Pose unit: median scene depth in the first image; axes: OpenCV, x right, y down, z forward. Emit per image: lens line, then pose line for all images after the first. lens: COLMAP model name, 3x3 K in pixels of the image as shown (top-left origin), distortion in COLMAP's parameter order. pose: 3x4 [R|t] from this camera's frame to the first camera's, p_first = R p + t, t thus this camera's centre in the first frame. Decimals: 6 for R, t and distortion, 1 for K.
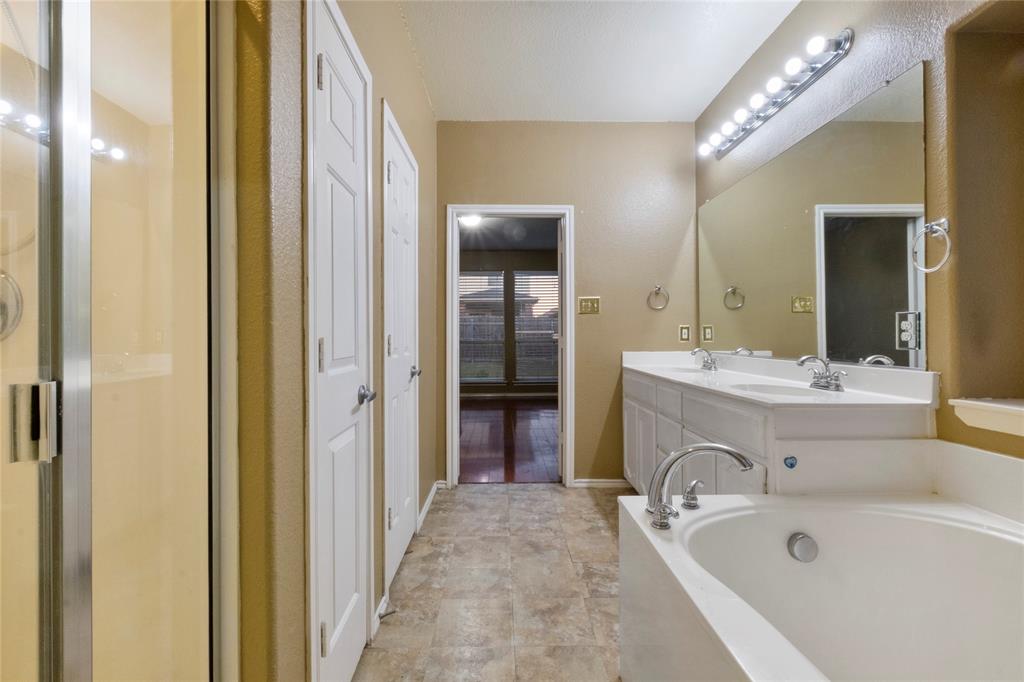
lens RADIAL K [[451.4, 0, 512.8], [0, 451.4, 333.9], [0, 0, 1]] dist [0.001951, -0.002047]
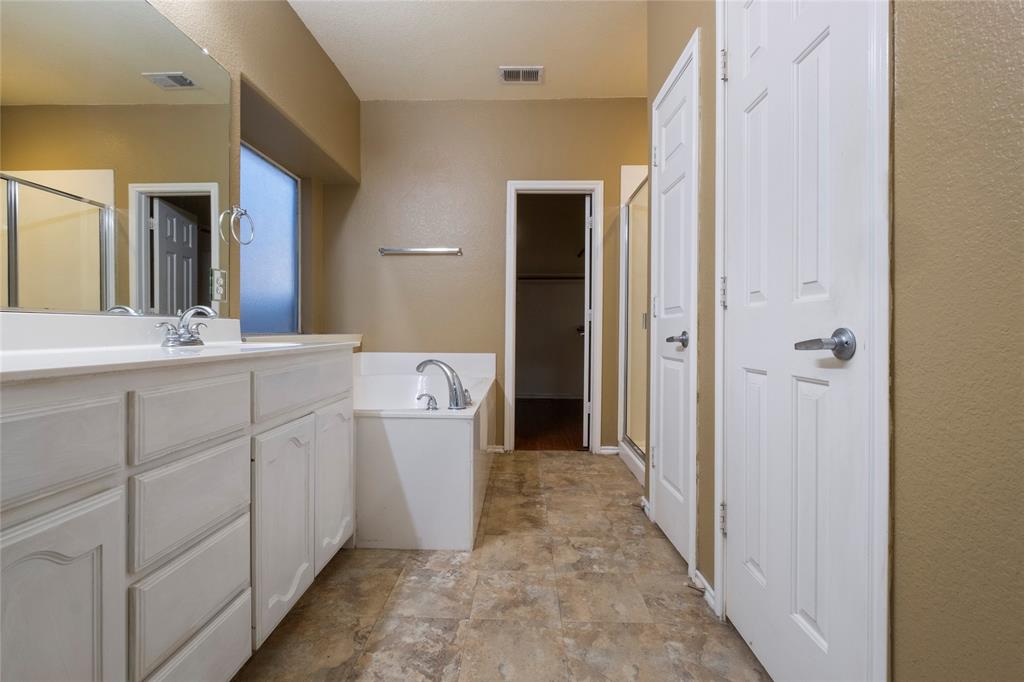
lens RADIAL K [[451.4, 0, 514.6], [0, 451.4, 335.9], [0, 0, 1]] dist [0.001951, -0.002047]
pose [[-0.999033, 0.000965, 0.043955, 0.046186], [0.001307, 0.999969, 0.007746, 0.099413], [-0.043947, 0.007796, -0.999003, 1.850825]]
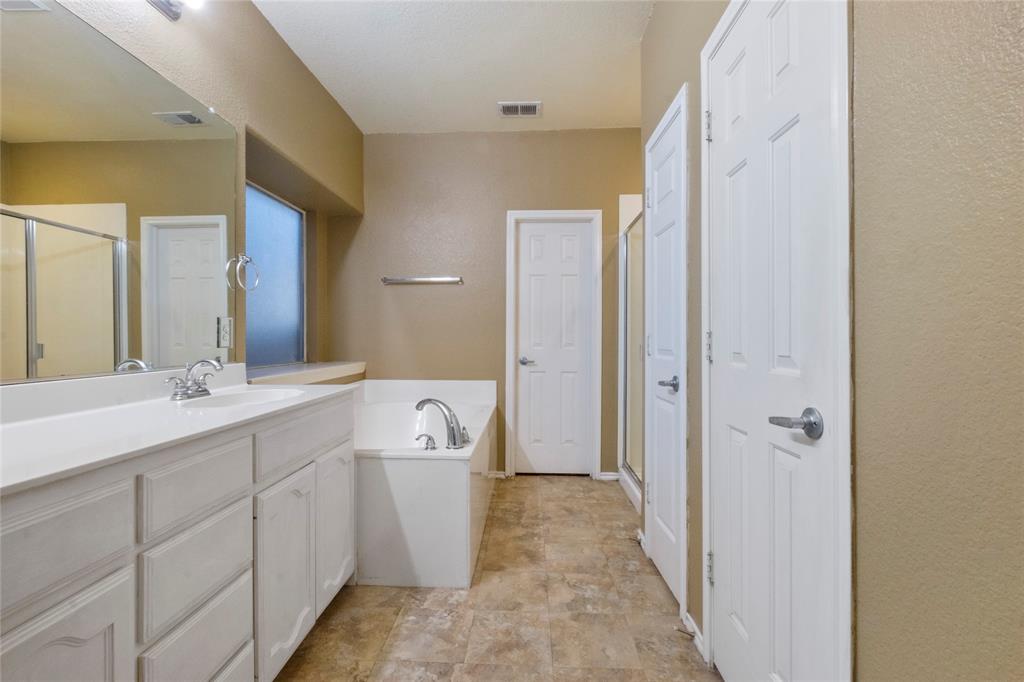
lens RADIAL K [[451.4, 0, 513.4], [0, 451.4, 341.2], [0, 0, 1]] dist [0.001951, -0.002047]
pose [[-0.998019, 0.005835, 0.062649, 0.015800], [0.006087, 0.999974, 0.003828, 0.012950], [-0.062625, 0.004201, -0.998028, 1.877176]]
